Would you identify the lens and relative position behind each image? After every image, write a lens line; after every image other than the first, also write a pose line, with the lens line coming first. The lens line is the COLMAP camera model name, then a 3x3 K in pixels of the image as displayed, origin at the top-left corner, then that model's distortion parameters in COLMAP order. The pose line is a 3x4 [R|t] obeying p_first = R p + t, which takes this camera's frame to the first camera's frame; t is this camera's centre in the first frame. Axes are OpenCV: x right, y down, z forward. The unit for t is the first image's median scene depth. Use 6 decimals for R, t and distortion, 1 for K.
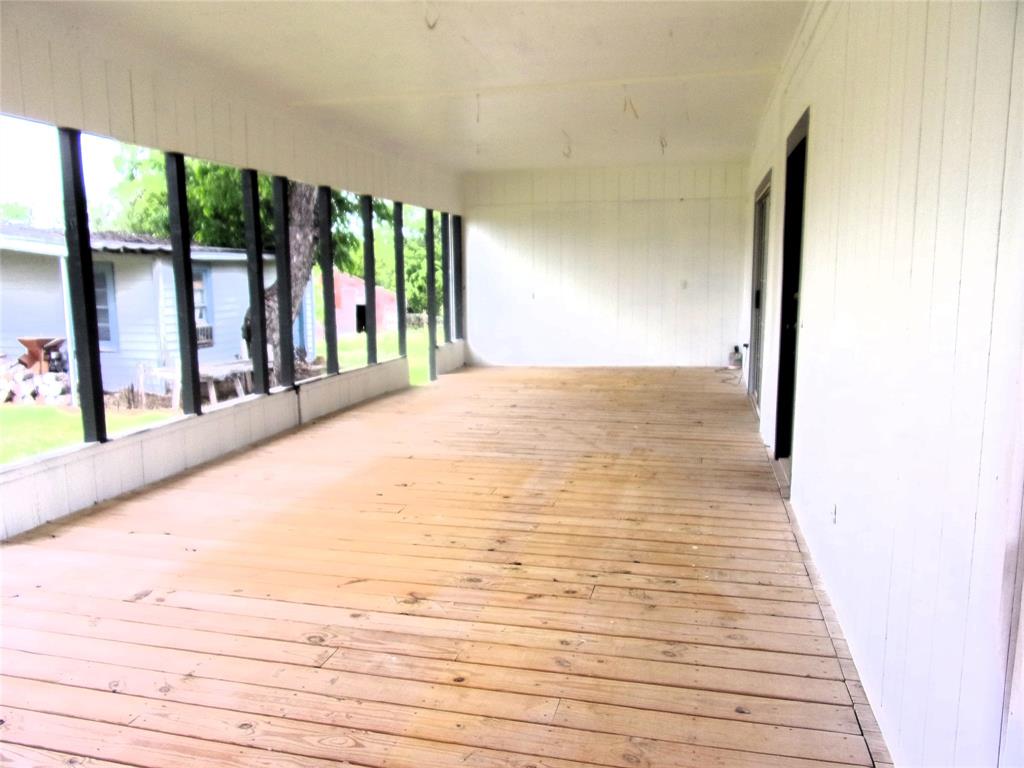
lens RADIAL K [[754.4, 0, 512.0], [0, 754.4, 384.0], [0, 0, 1]] dist [-0.022714, 0.005746]
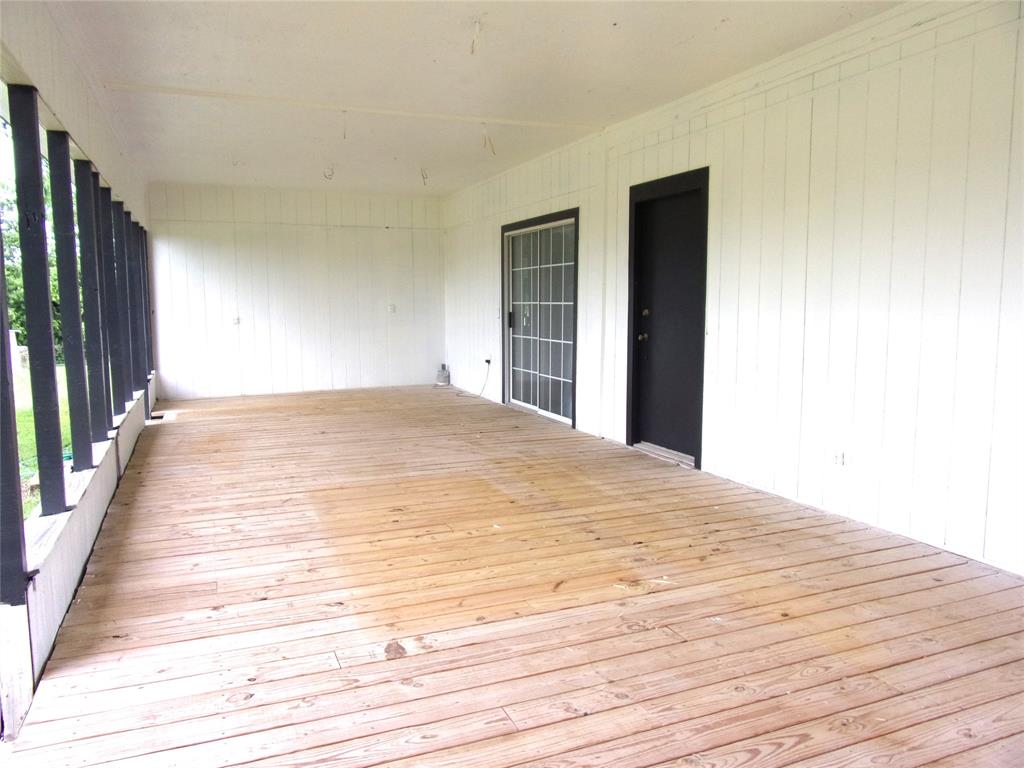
lens RADIAL K [[754.4, 0, 512.0], [0, 754.4, 384.0], [0, 0, 1]] dist [-0.022714, 0.005746]
pose [[0.801968, -0.059816, 0.594364, -0.811057], [0.082203, 0.996559, -0.010623, -0.004809], [-0.591684, 0.057378, 0.804126, 0.183022]]
